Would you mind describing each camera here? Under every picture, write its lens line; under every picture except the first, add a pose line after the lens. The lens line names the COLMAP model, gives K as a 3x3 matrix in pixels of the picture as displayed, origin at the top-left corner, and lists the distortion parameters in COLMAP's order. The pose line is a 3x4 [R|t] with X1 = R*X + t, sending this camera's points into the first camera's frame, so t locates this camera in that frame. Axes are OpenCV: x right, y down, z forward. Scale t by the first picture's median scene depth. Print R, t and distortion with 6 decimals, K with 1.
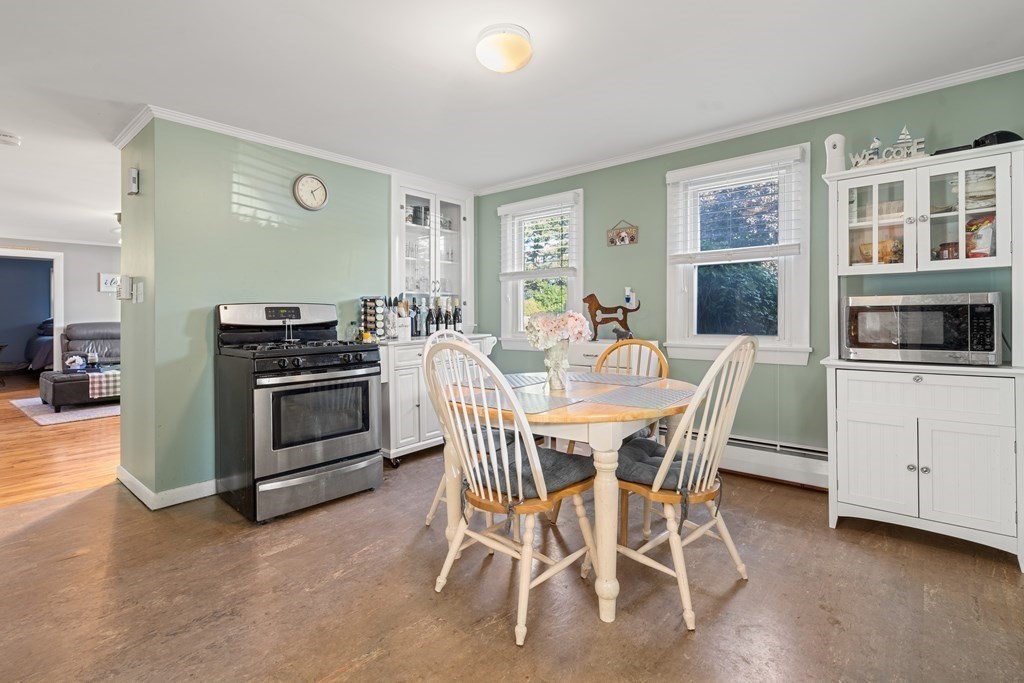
lens RADIAL K [[488.4, 0, 510.4], [0, 488.4, 313.3], [0, 0, 1]] dist [-0.002390, 0.000444]
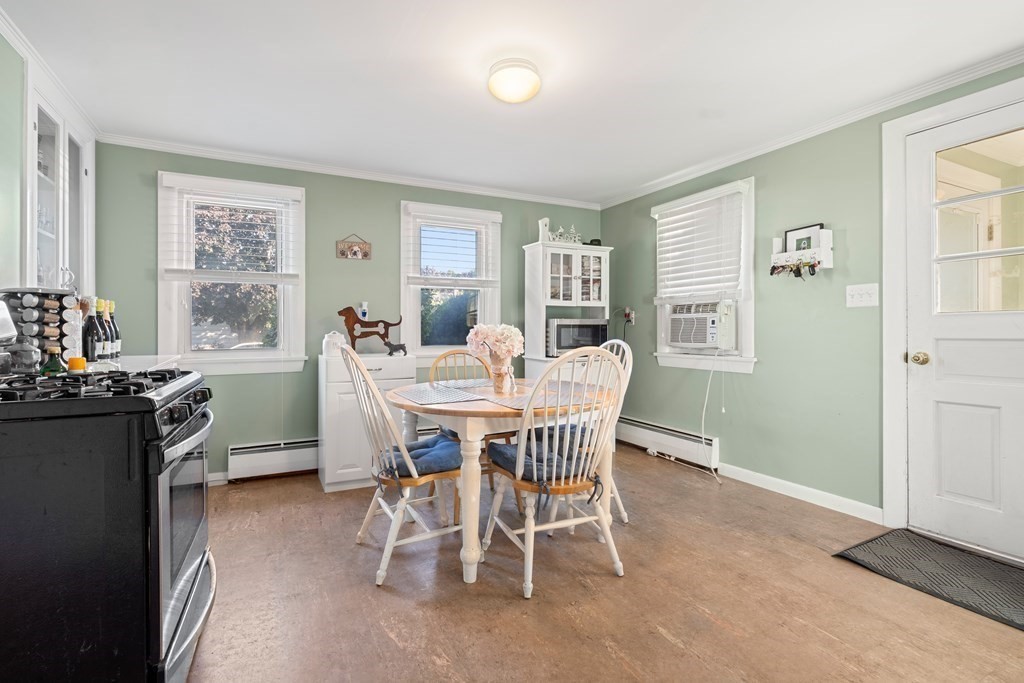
lens RADIAL K [[478.8, 0, 505.5], [0, 478.8, 330.9], [0, 0, 1]] dist [-0.005062, 0.000755]
pose [[0.378179, 0.005935, 0.925713, -0.627129], [-0.004198, 0.999980, -0.004697, 0.011340], [-0.925723, -0.002110, 0.378197, 0.385190]]
